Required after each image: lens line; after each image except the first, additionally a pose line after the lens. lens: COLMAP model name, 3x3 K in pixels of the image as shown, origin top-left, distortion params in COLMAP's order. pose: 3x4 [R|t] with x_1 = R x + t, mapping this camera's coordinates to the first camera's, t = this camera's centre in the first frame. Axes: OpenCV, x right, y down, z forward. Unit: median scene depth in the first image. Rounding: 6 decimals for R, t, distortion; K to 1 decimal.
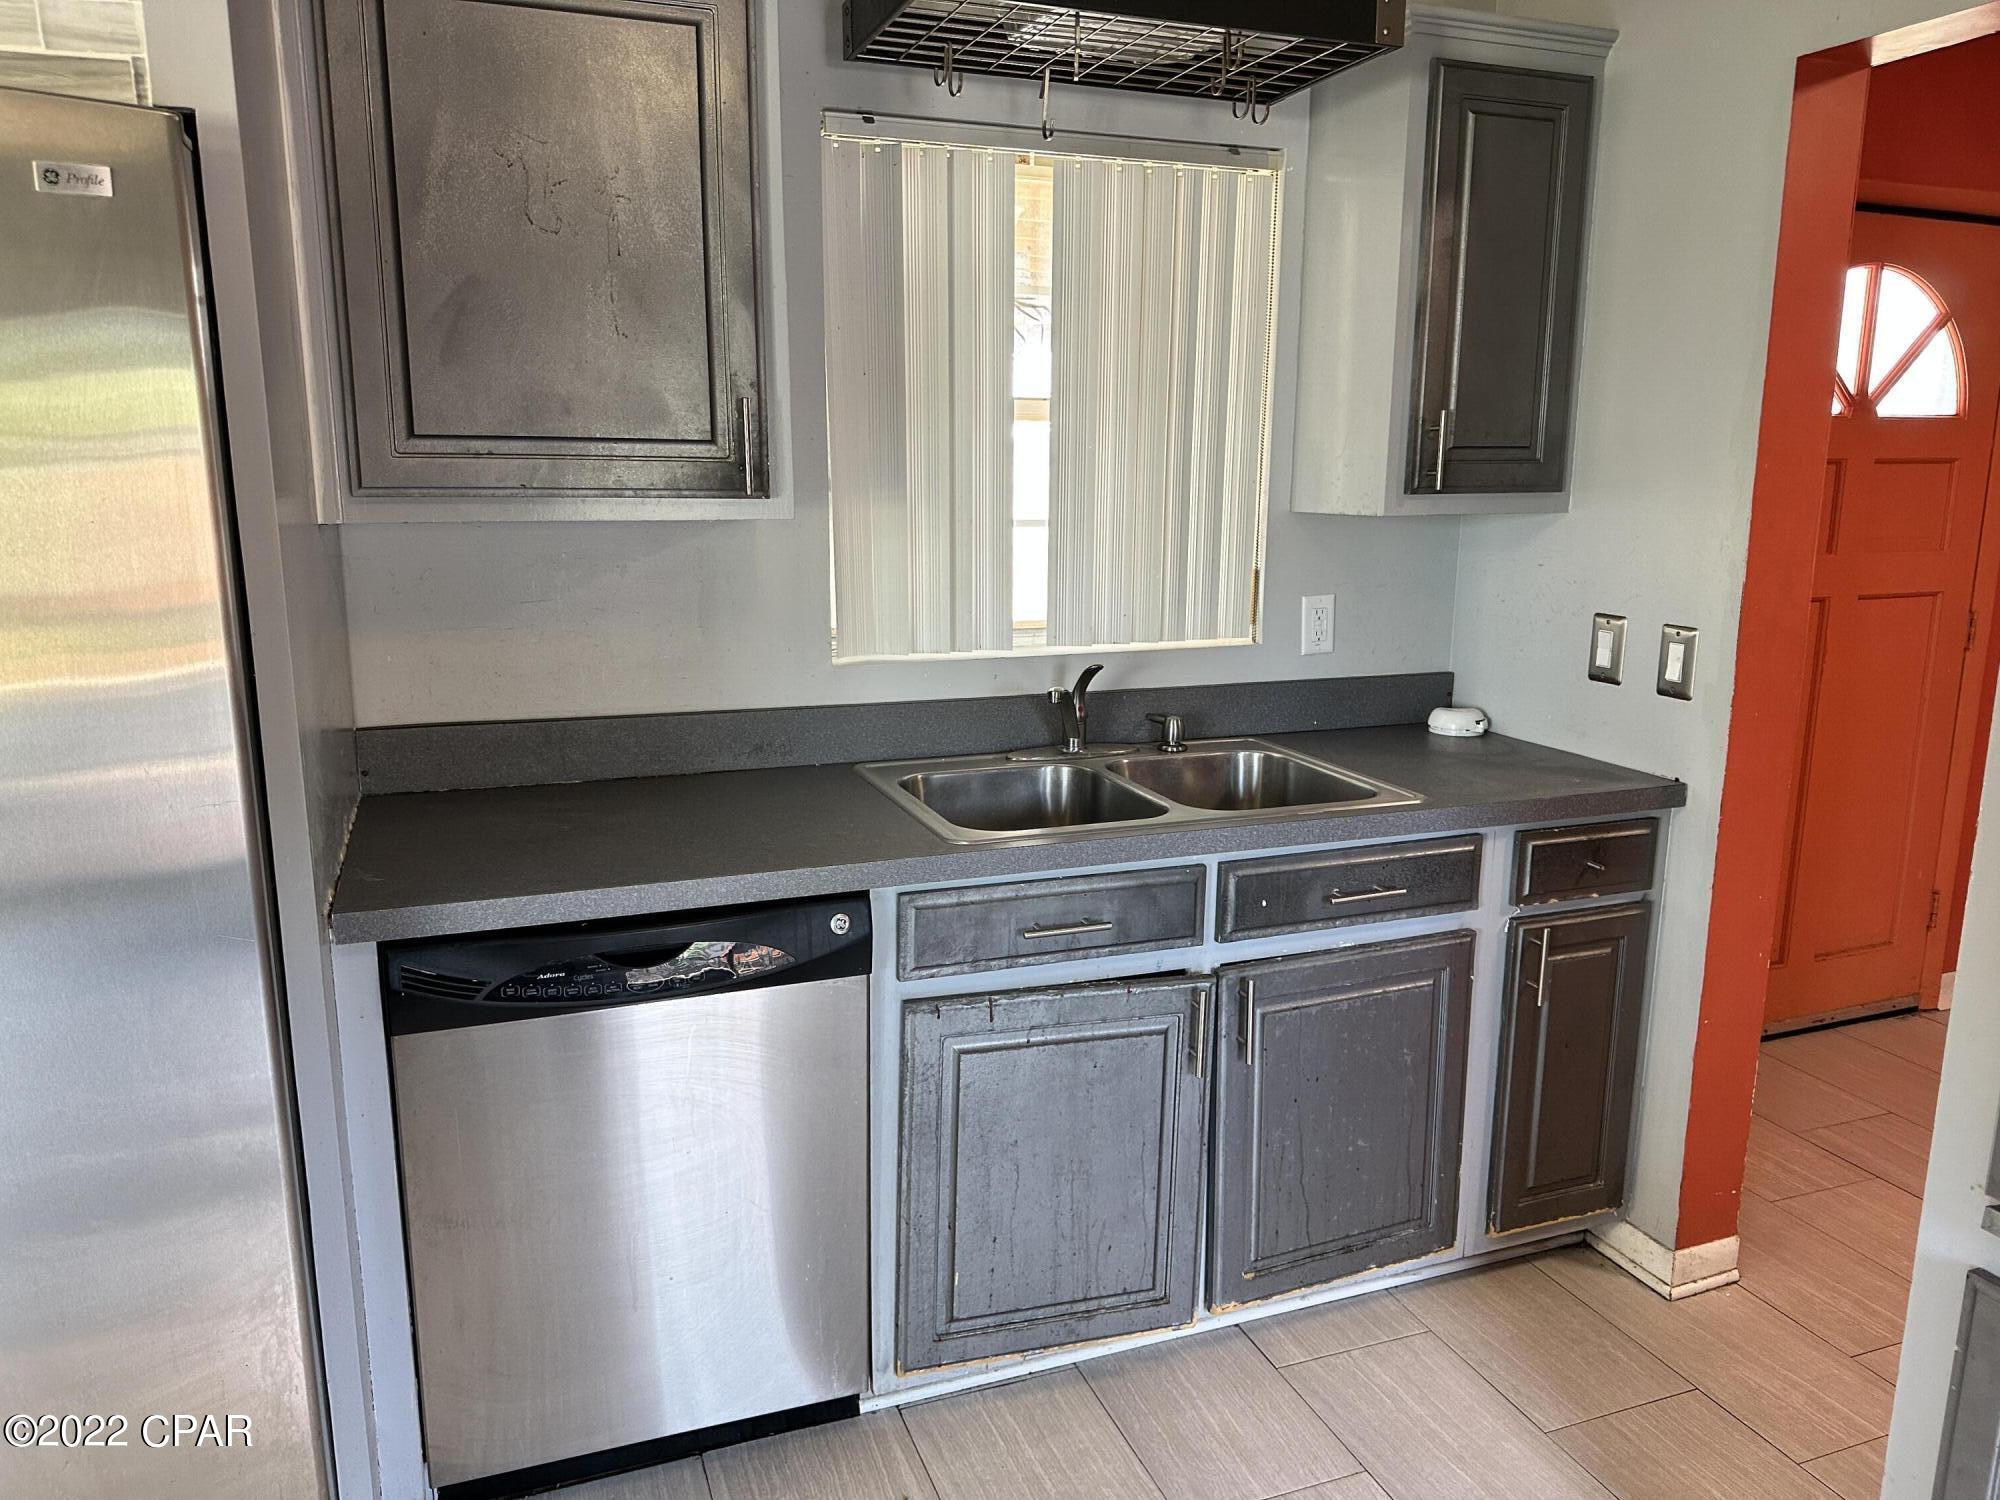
lens RADIAL K [[1424.3, 0, 1002.4], [0, 1424.3, 760.5], [0, 0, 1]] dist [0.000151, -0.008994]
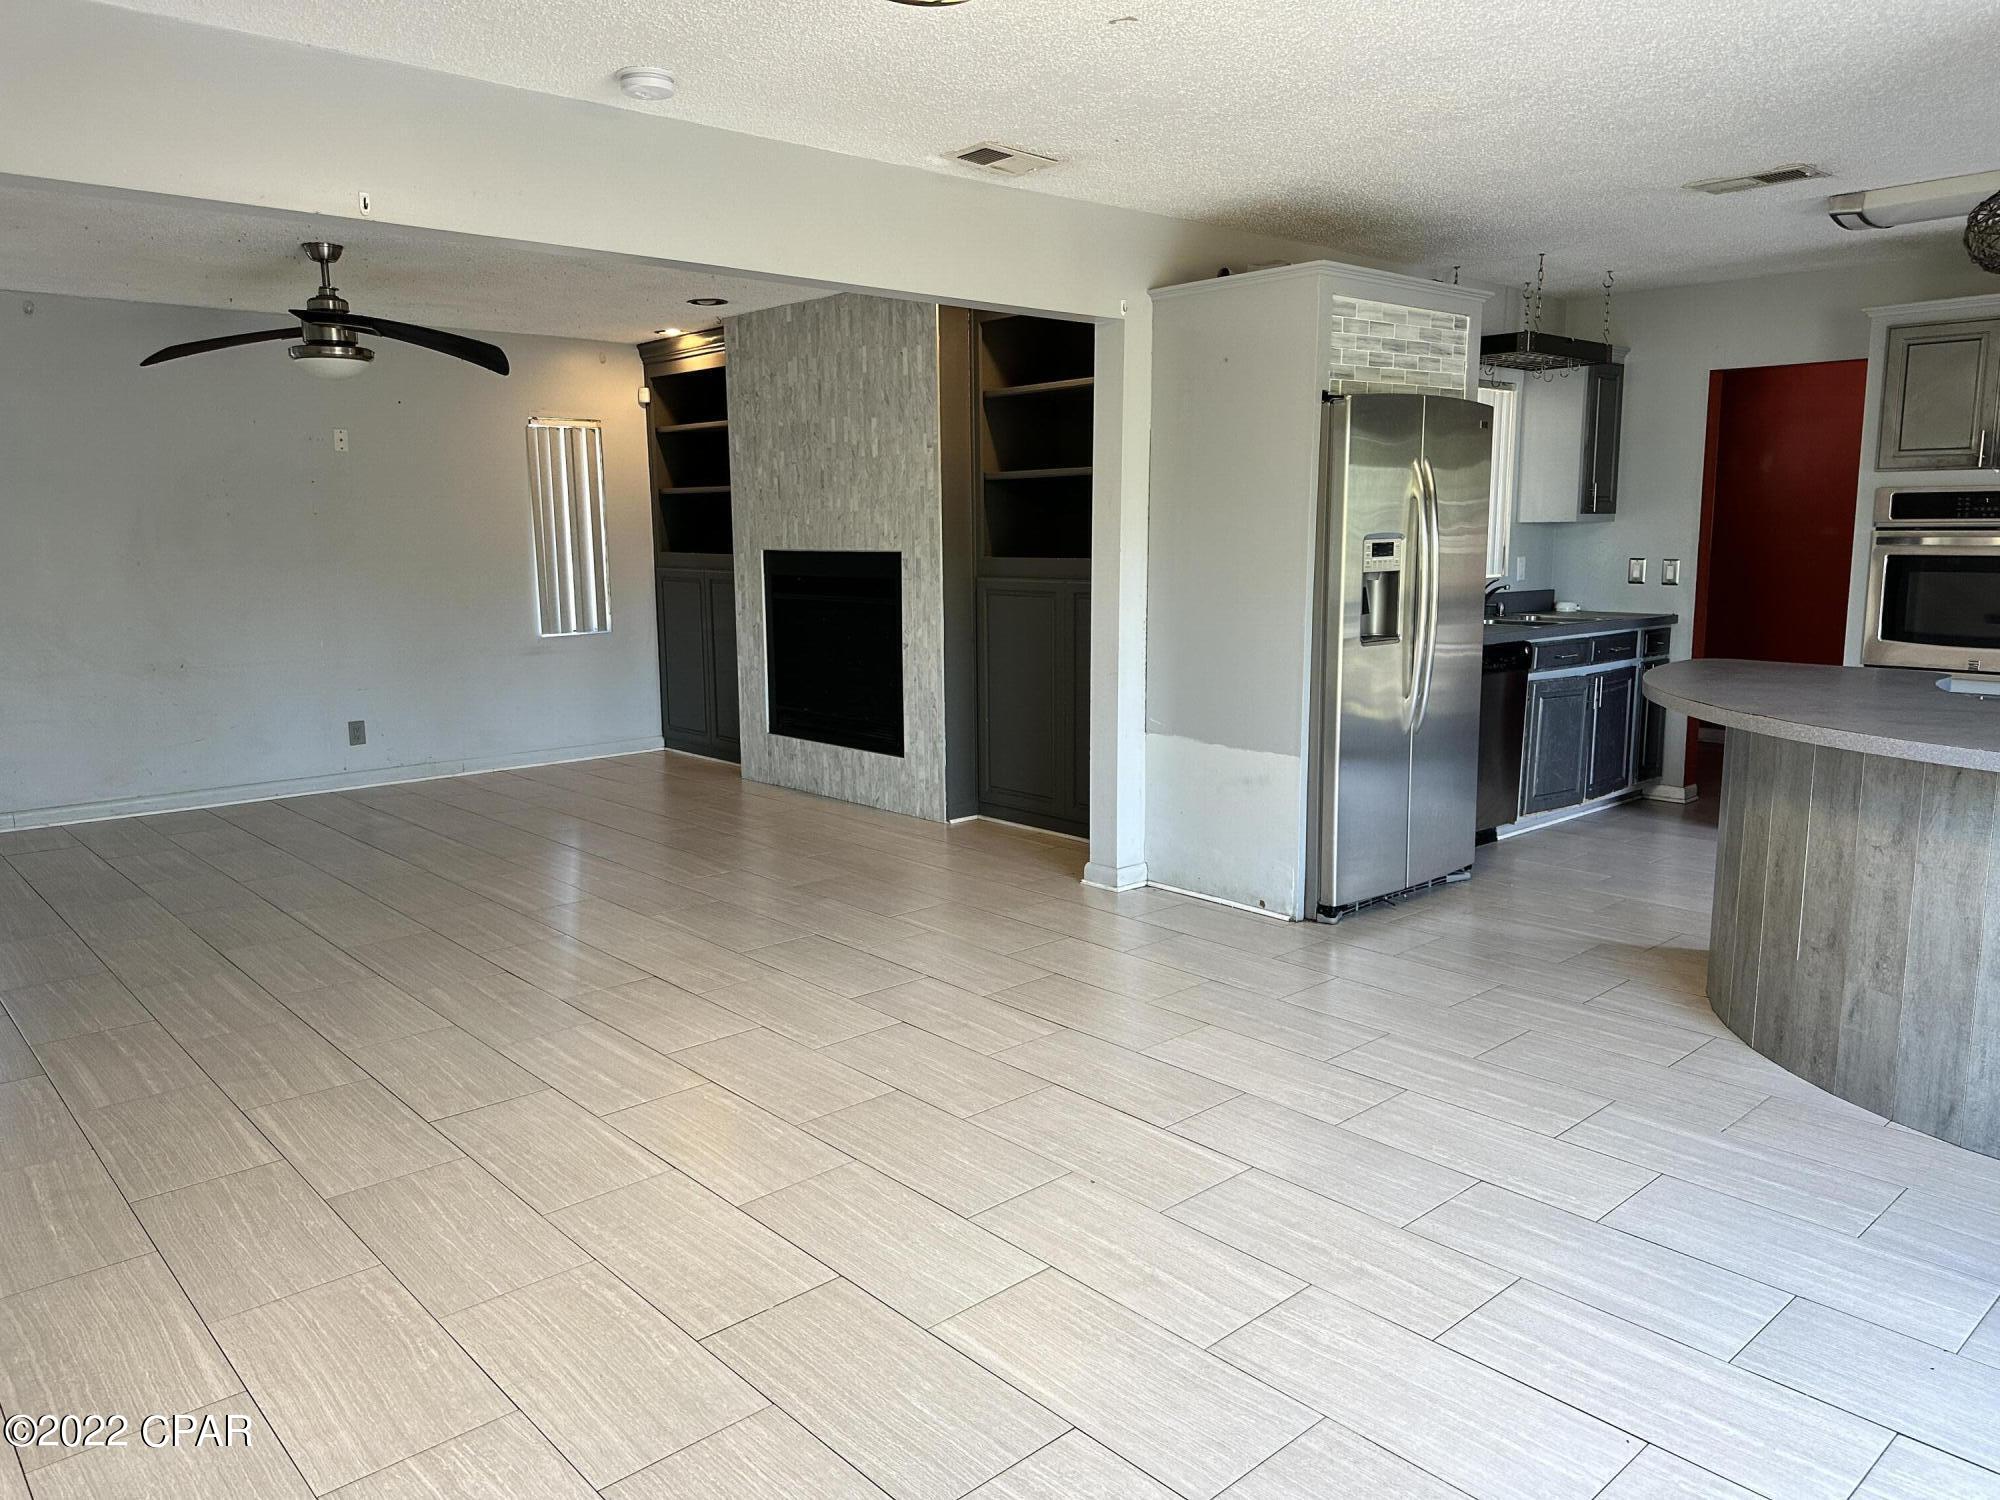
lens RADIAL K [[1424.3, 0, 998.9], [0, 1424.3, 742.0], [0, 0, 1]] dist [0.000151, -0.008994]
pose [[0.930980, -0.075900, 0.357092, -1.651078], [0.090988, 0.995522, -0.025617, 0.199647], [-0.353549, 0.056339, 0.933718, -1.048635]]
